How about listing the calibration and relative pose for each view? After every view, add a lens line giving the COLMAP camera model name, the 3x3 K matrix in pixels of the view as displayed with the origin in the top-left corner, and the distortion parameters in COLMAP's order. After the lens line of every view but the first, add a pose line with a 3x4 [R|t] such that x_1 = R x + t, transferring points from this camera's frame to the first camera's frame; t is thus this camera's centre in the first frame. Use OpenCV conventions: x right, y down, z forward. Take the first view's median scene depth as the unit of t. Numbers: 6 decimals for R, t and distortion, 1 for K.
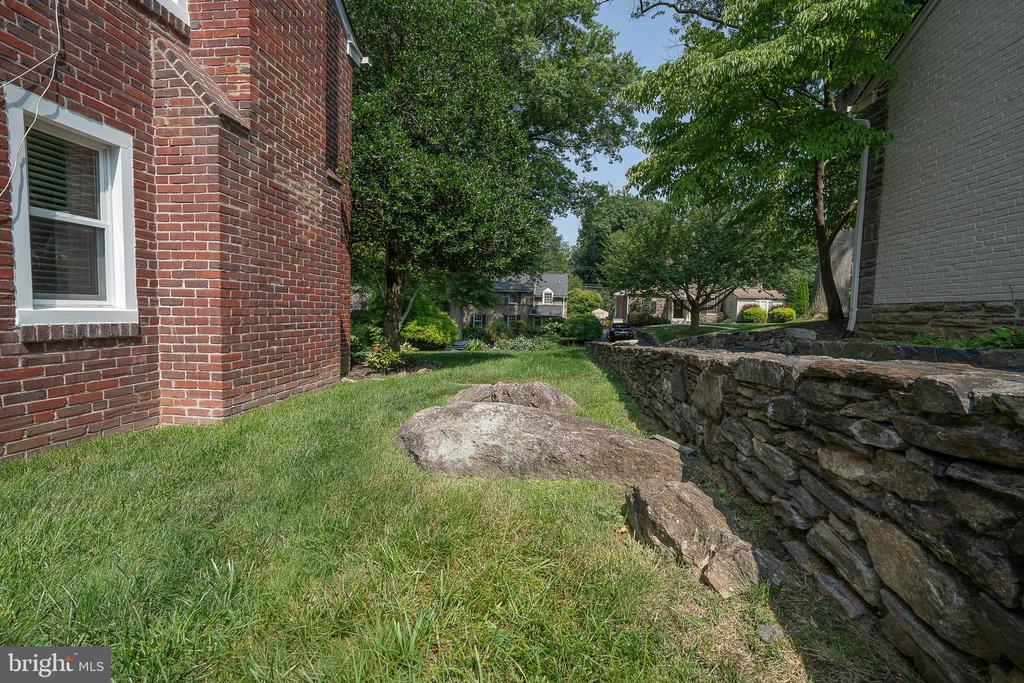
lens RADIAL K [[409.9, 0, 511.8], [0, 409.9, 338.6], [0, 0, 1]] dist [0.001636, 0.000047]
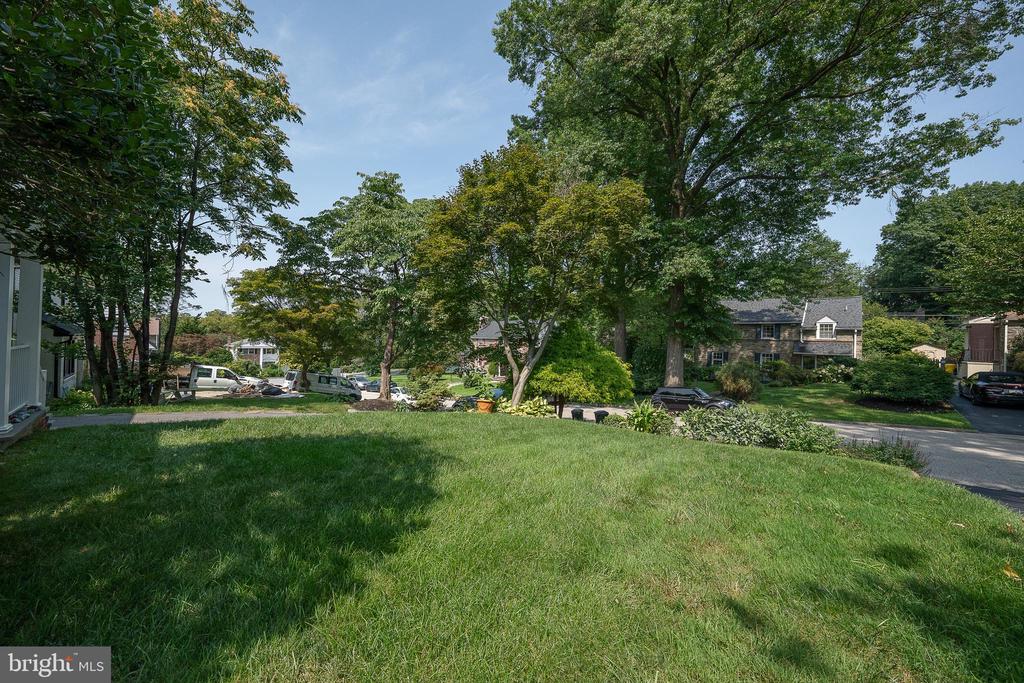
lens RADIAL K [[352.2, 0, 507.5], [0, 352.2, 338.7], [0, 0, 1]] dist [-0.024096, 0.004500]
pose [[0.789600, -0.008653, -0.613561, 0.020411], [-0.046167, 0.996229, -0.073463, -0.014778], [0.611883, 0.086333, 0.786223, 0.187141]]
